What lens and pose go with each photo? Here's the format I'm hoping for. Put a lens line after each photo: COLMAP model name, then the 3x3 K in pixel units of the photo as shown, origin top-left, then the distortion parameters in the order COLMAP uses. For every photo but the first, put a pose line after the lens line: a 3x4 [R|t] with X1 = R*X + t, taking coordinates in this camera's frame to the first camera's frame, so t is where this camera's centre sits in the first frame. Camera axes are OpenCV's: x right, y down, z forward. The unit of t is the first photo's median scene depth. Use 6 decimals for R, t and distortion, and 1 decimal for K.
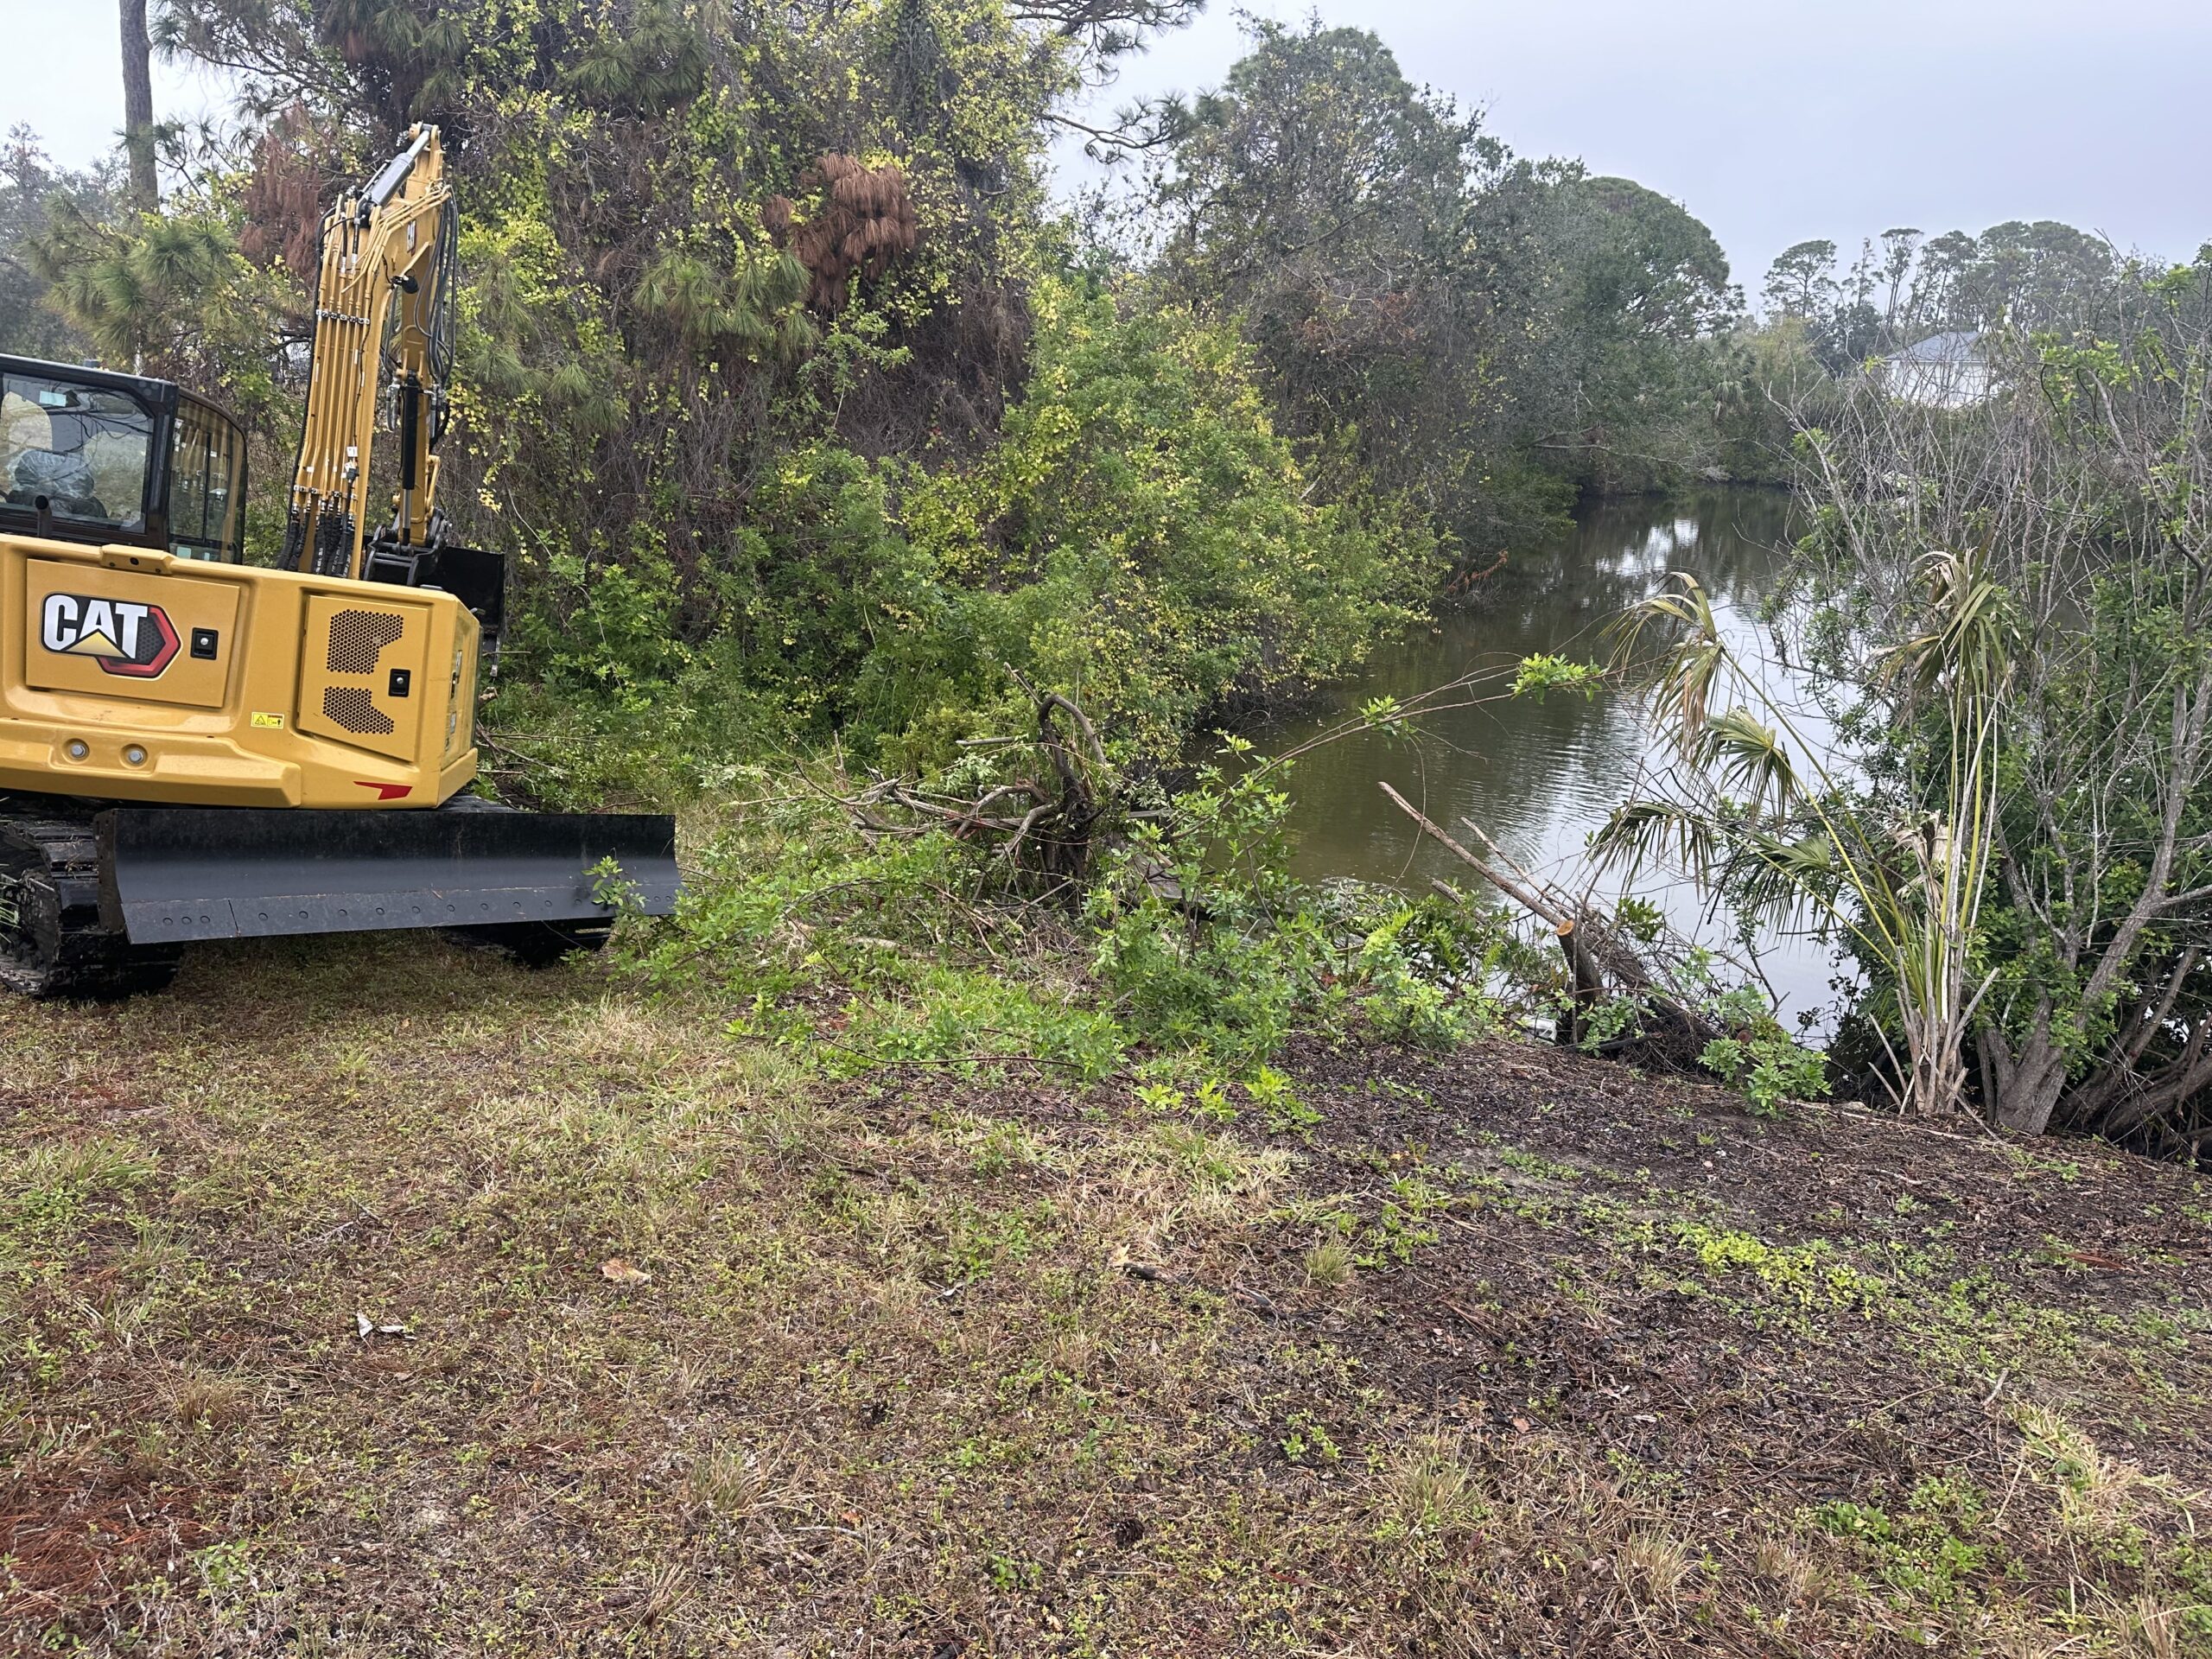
lens RADIAL K [[1540.7, 0, 985.4], [0, 1540.7, 813.4], [0, 0, 1]] dist [0.027097, 0.002965]
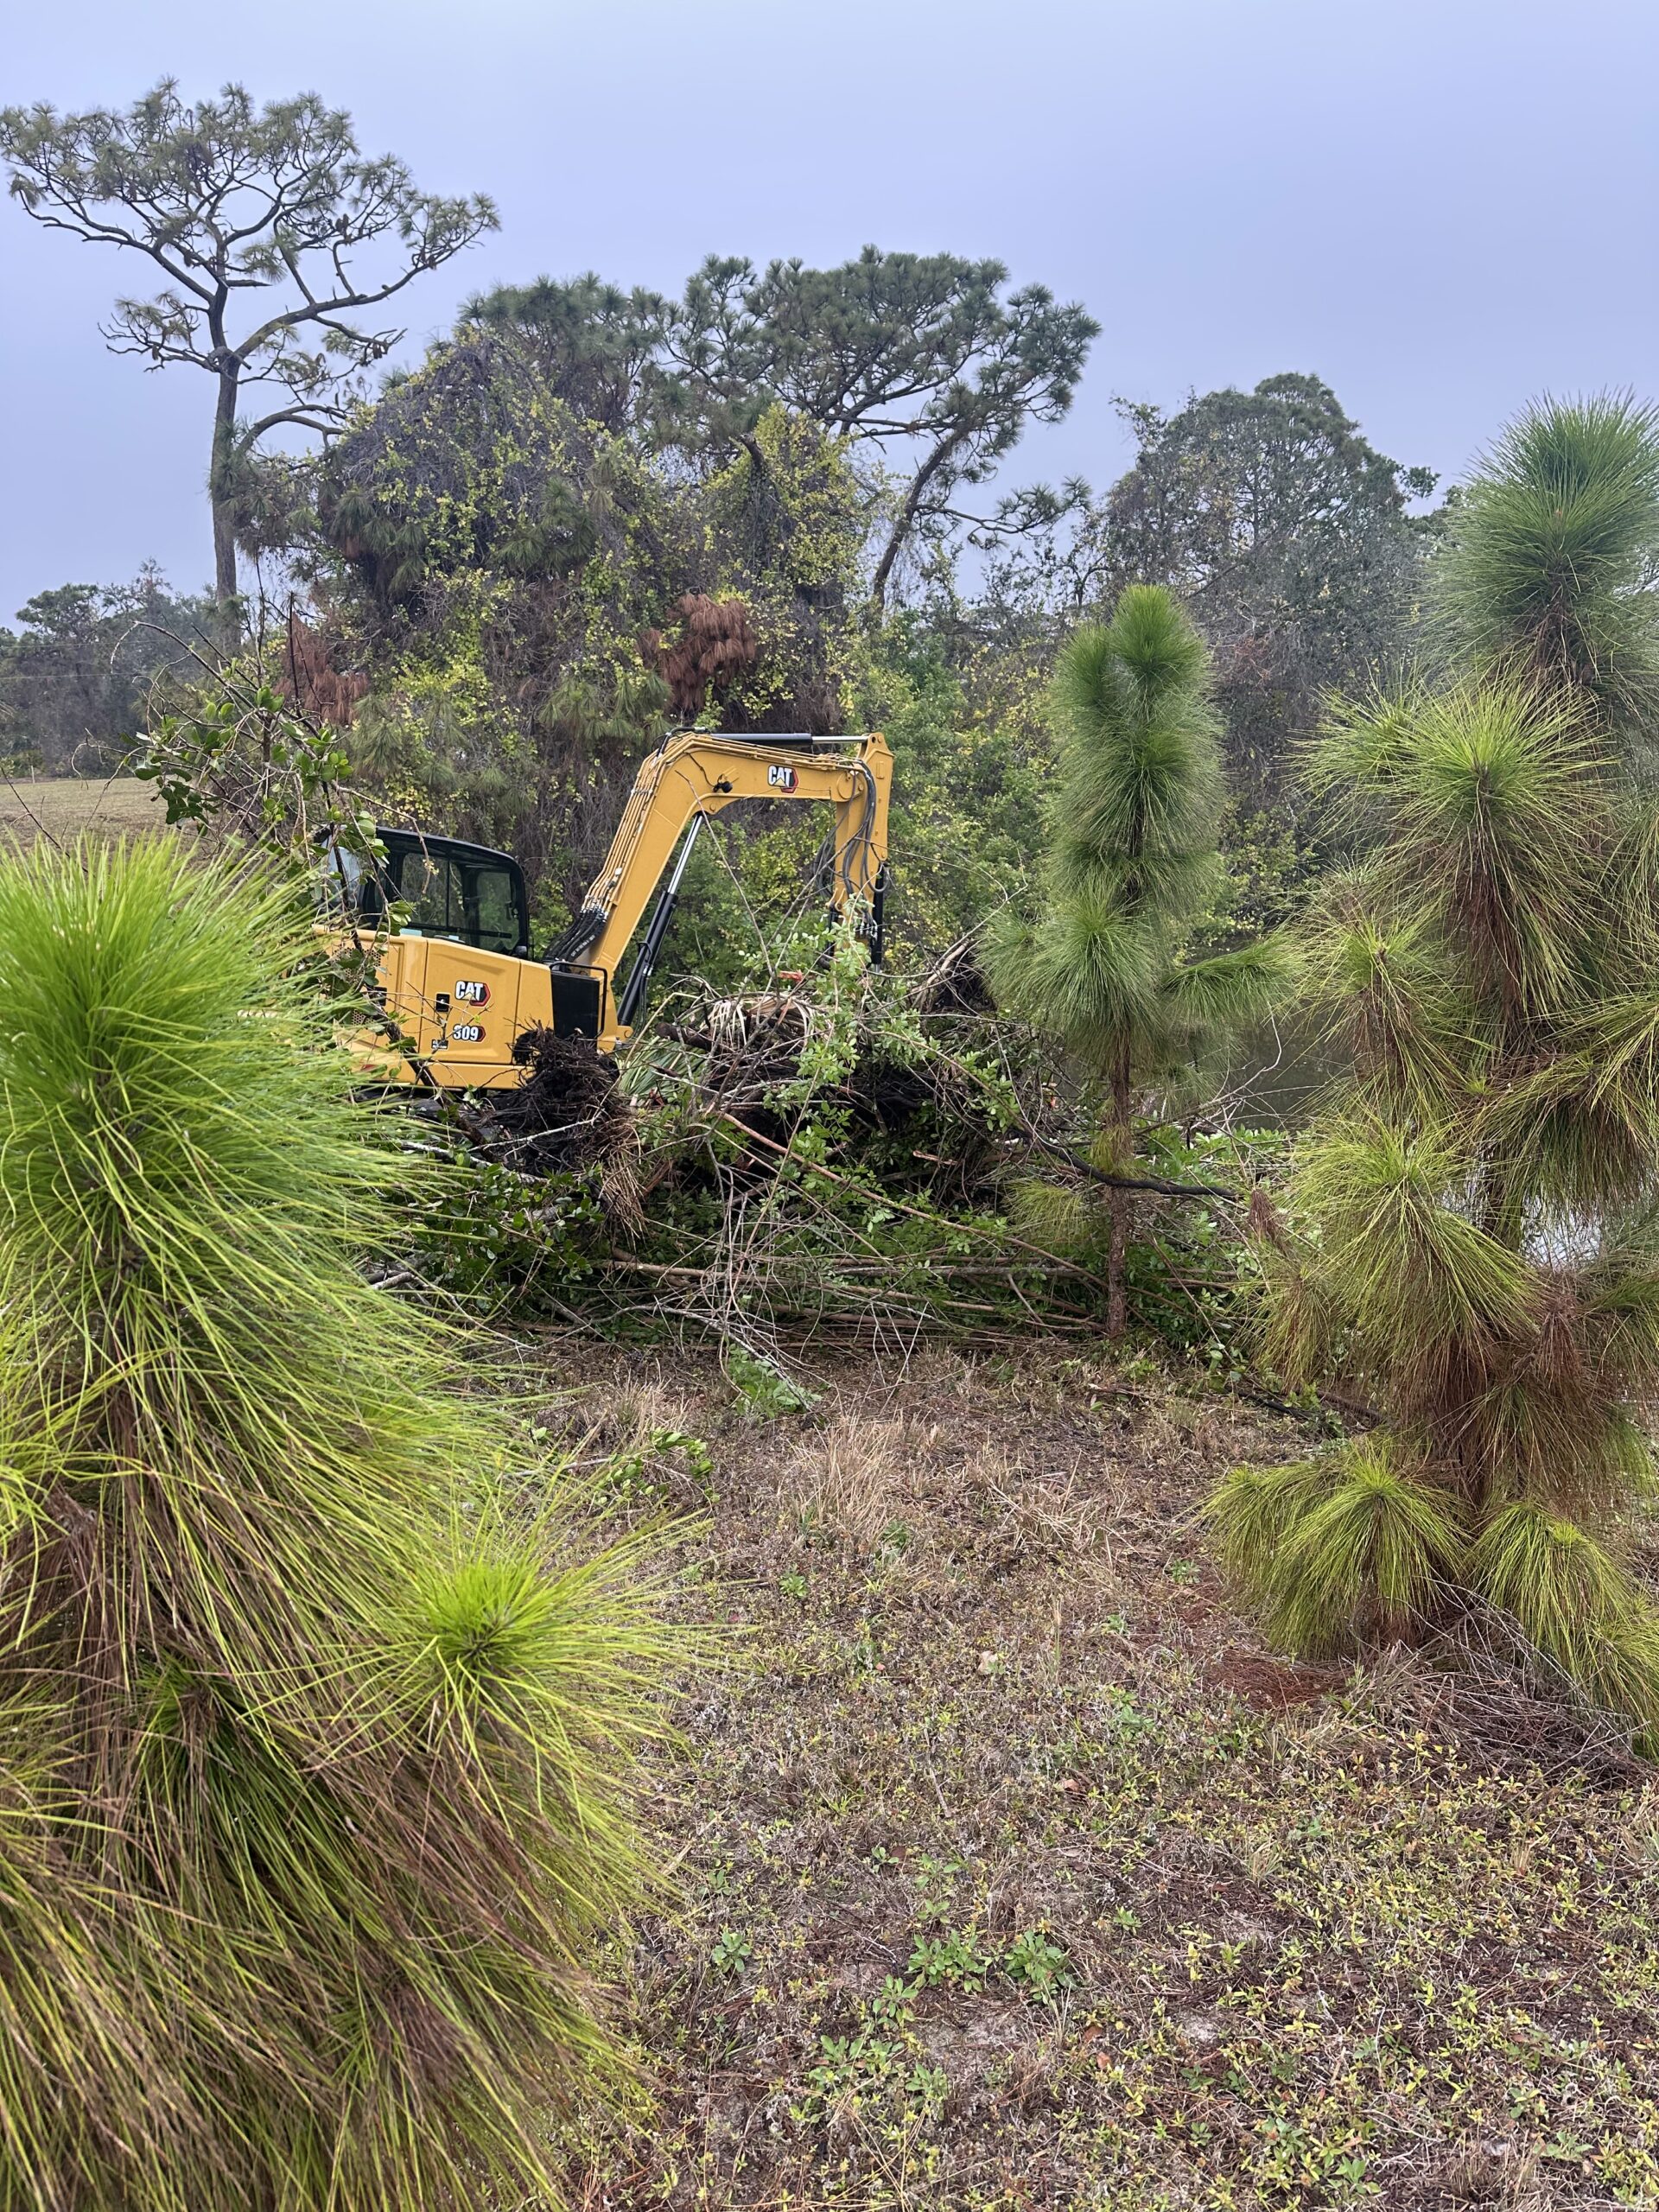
lens RADIAL K [[1518.0, 0, 771.1], [0, 1518.0, 1115.7], [0, 0, 1]] dist [0.154271, -0.240004]
pose [[0.984422, -0.017826, -0.174914, 0.194670], [0.014131, 0.999650, -0.022347, 0.054594], [0.175252, 0.019527, 0.984330, -0.287189]]
